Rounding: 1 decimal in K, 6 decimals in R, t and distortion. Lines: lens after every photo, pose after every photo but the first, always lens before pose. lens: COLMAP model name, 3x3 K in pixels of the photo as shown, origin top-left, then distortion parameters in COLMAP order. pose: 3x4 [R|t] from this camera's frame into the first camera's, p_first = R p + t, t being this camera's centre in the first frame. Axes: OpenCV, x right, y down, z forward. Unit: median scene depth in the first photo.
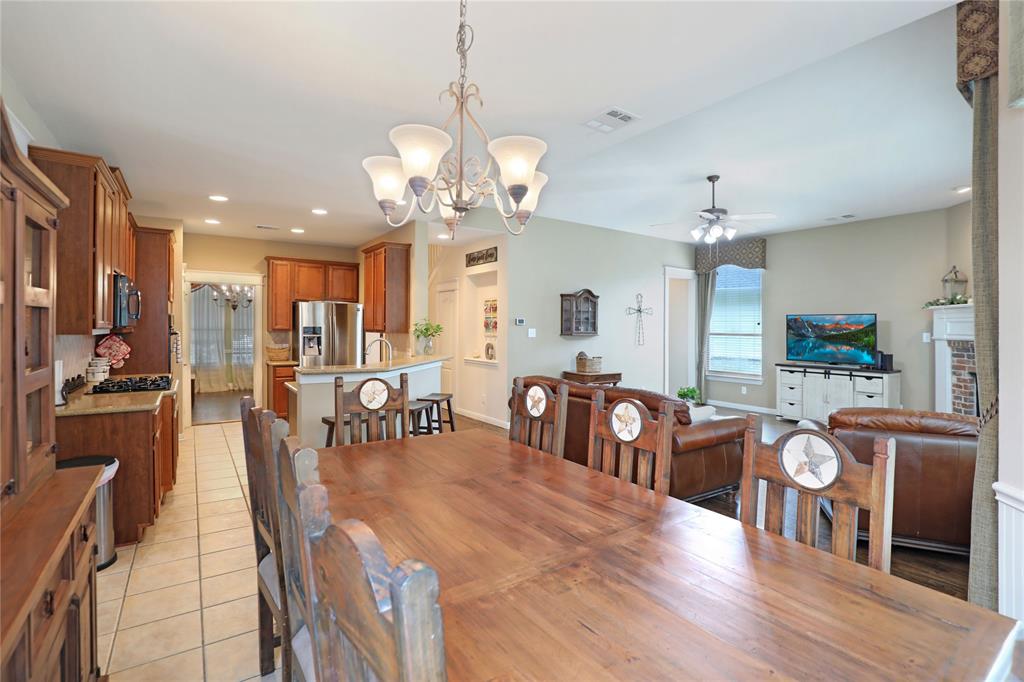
lens RADIAL K [[480.3, 0, 520.2], [0, 480.3, 334.2], [0, 0, 1]] dist [-0.015405, 0.003439]
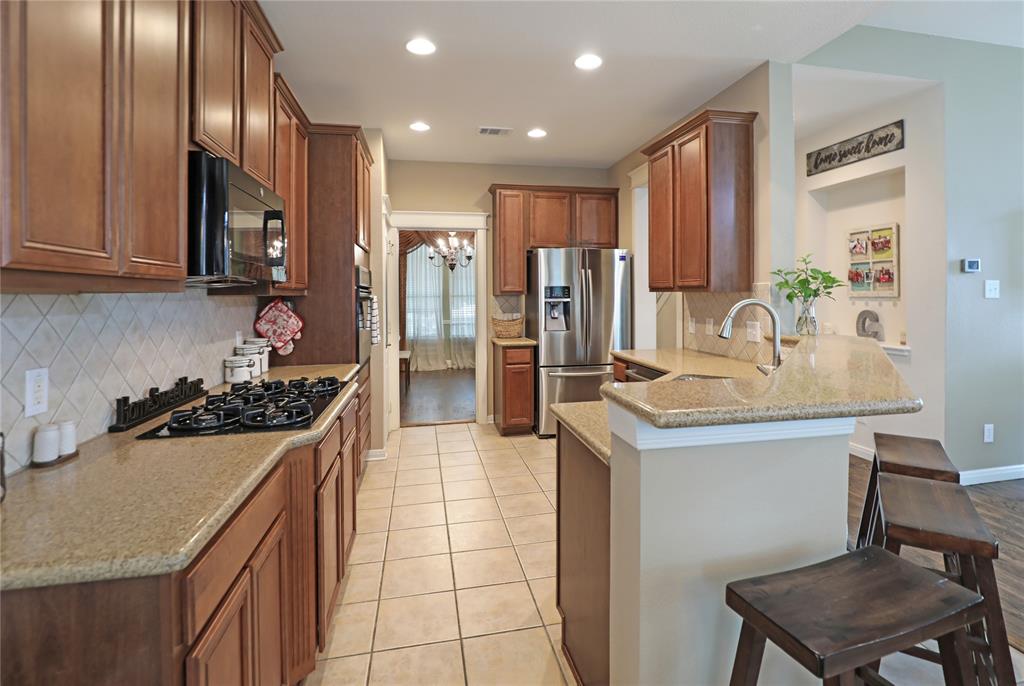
lens RADIAL K [[480.3, 0, 519.0], [0, 480.3, 295.6], [0, 0, 1]] dist [-0.015405, 0.003439]
pose [[0.919080, -0.016946, -0.393706, -0.222026], [0.012152, 0.999819, -0.014665, 0.005305], [0.393883, 0.008694, 0.919119, 0.378534]]
